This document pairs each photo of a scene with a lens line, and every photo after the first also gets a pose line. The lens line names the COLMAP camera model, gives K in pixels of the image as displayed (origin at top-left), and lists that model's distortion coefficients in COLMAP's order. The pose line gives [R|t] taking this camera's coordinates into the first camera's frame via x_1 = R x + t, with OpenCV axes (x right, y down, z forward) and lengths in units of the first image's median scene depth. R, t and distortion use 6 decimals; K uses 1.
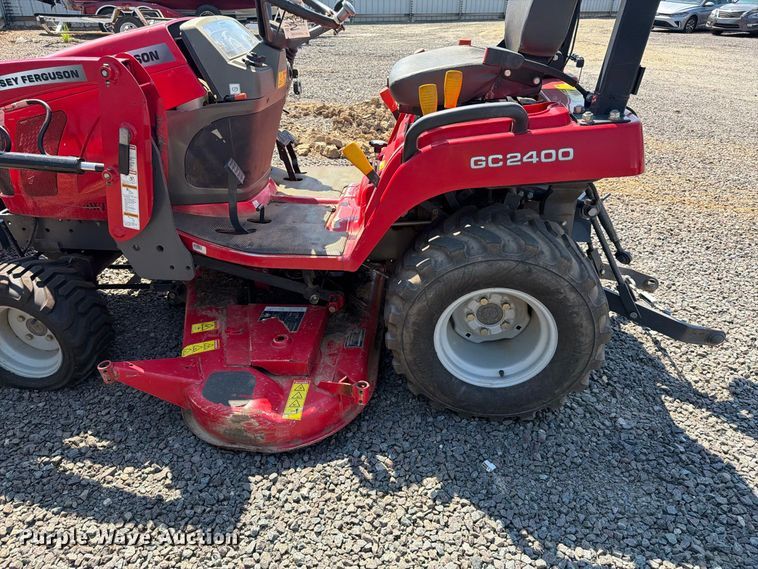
lens RADIAL K [[533.1, 0, 377.7], [0, 533.1, 281.7], [0, 0, 1]] dist [0.032234, -0.040083]
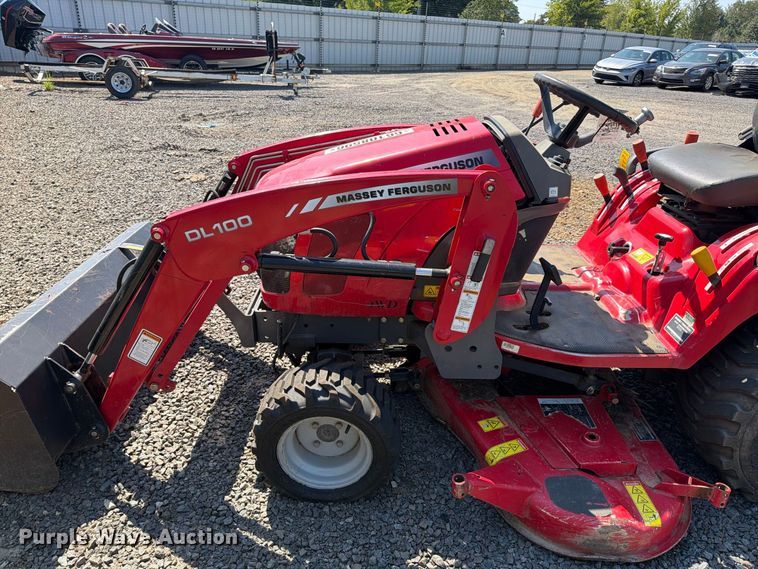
lens RADIAL K [[541.8, 0, 378.2], [0, 541.8, 271.1], [0, 0, 1]] dist [0.003754, -0.007477]
pose [[0.994922, -0.019663, 0.098708, -0.704141], [0.028604, 0.995531, -0.089997, -0.125707], [-0.096497, 0.092364, 0.991038, 0.014131]]
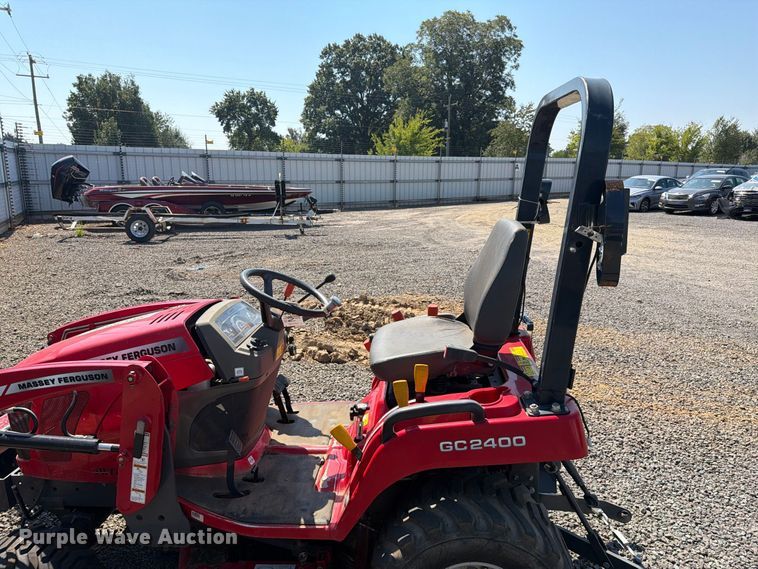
lens RADIAL K [[527.3, 0, 379.0], [0, 527.3, 284.5], [0, 0, 1]] dist [0.084084, -0.117744]
pose [[0.999567, -0.020002, 0.021585, 0.020258], [0.025352, 0.957751, -0.286480, -0.200650], [-0.014943, 0.286903, 0.957843, -0.181786]]
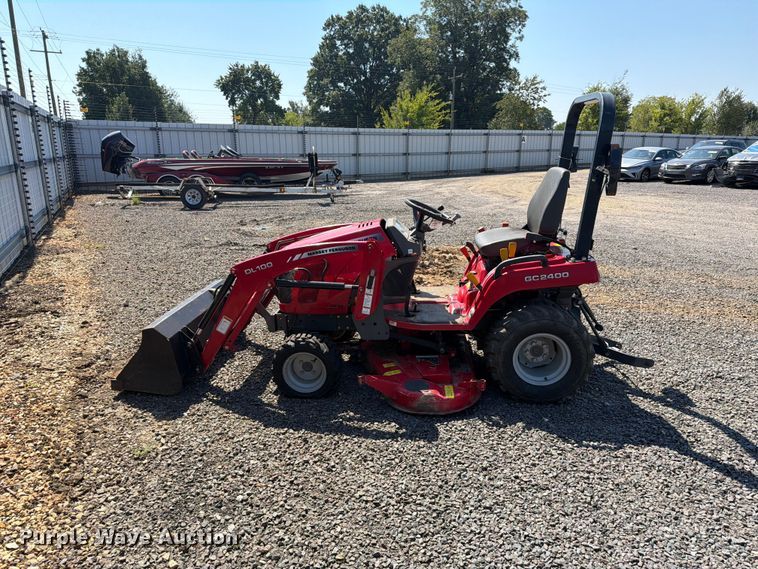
lens RADIAL K [[527.3, 0, 379.0], [0, 527.3, 284.5], [0, 0, 1]] dist [0.084084, -0.117744]
pose [[0.999482, -0.025883, 0.019123, -0.443644], [0.029737, 0.969976, -0.241375, 0.297732], [-0.012301, 0.241819, 0.970243, -1.081485]]
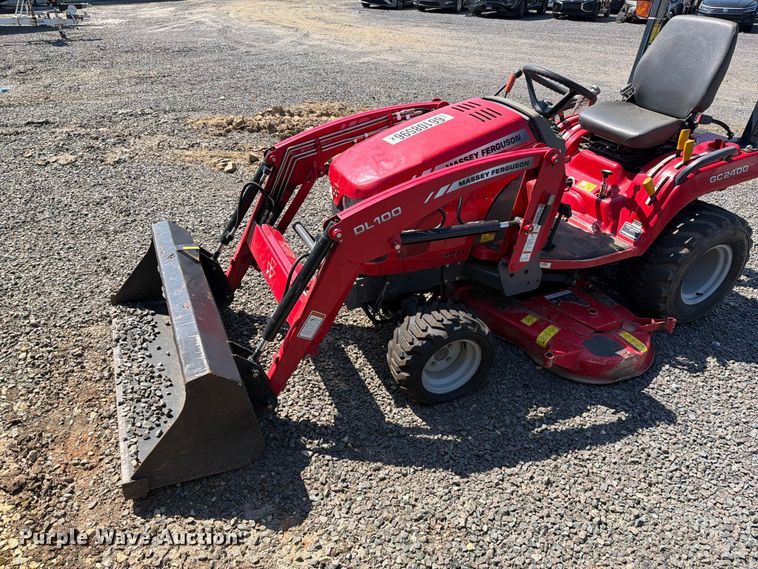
lens RADIAL K [[531.8, 0, 382.2], [0, 531.8, 285.7], [0, 0, 1]] dist [0.011993, 0.001260]
pose [[0.862681, -0.247963, 0.440790, -1.422773], [0.222504, 0.968763, 0.109503, -0.276304], [-0.454173, 0.003612, 0.890906, -0.085708]]
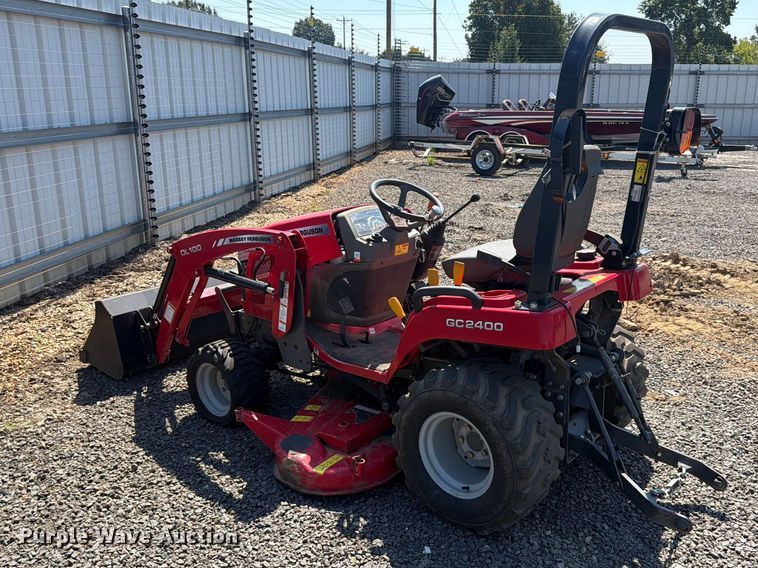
lens RADIAL K [[703.9, 0, 417.0], [0, 703.9, 290.8], [0, 0, 1]] dist [0.167633, -0.356213]
pose [[0.845934, 0.133287, -0.516363, 0.948440], [-0.248584, 0.955189, -0.160685, 0.024655], [0.471807, 0.264288, 0.841160, -0.607049]]
